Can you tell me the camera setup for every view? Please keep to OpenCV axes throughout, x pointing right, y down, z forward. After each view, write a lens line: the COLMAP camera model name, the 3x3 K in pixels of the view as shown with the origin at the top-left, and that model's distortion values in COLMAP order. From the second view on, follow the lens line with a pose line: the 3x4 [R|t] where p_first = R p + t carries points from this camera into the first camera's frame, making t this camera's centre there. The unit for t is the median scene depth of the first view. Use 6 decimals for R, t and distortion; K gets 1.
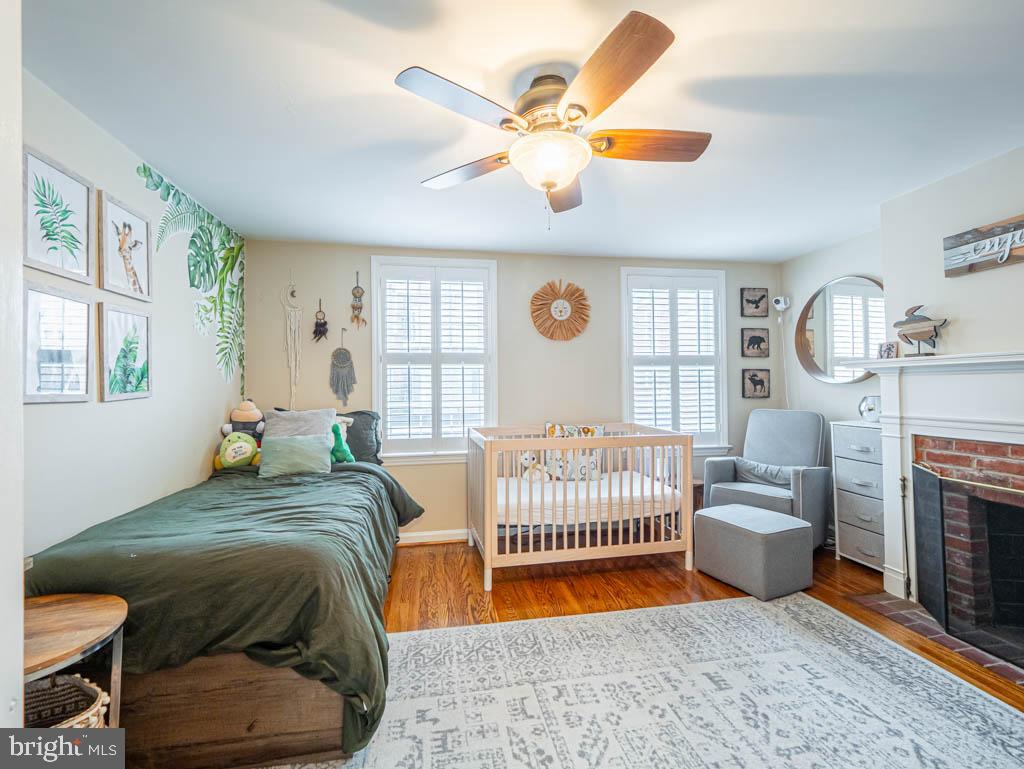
lens RADIAL K [[449.9, 0, 514.3], [0, 449.9, 384.1], [0, 0, 1]] dist [-0.000274, -0.000263]
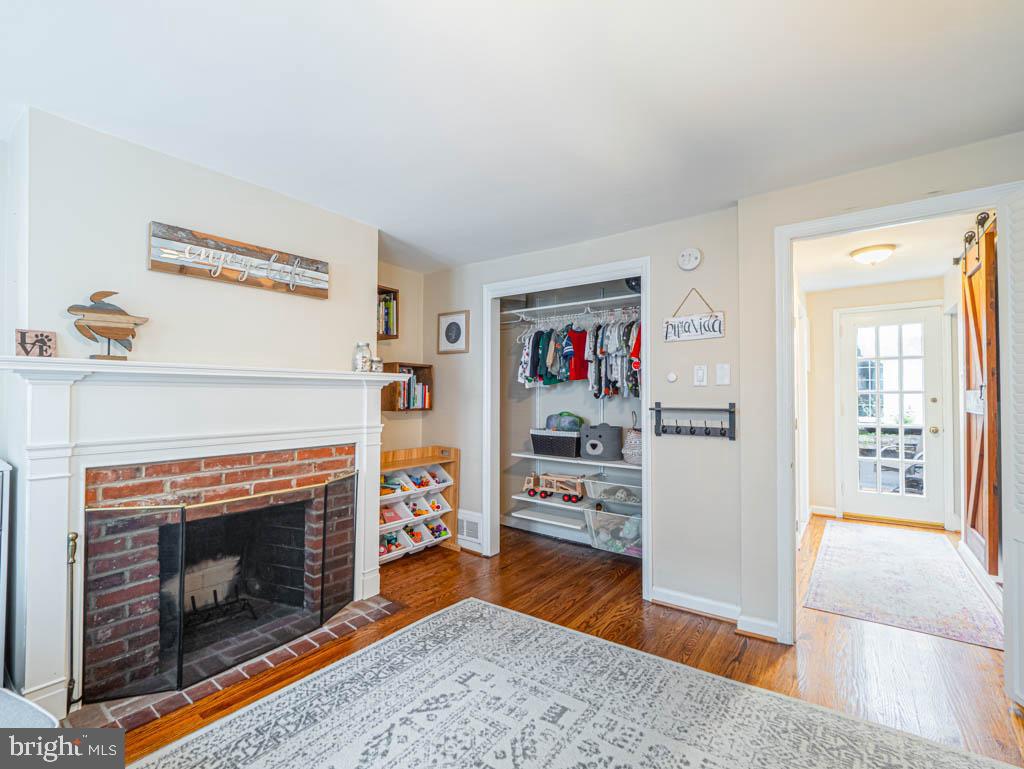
lens RADIAL K [[463.0, 0, 513.1], [0, 463.0, 385.6], [0, 0, 1]] dist [-0.020120, 0.010046]
pose [[-0.669519, 0.021586, 0.742481, -0.111305], [-0.002345, 0.999511, -0.031173, 0.003012], [-0.742791, -0.022612, -0.669141, 1.077314]]
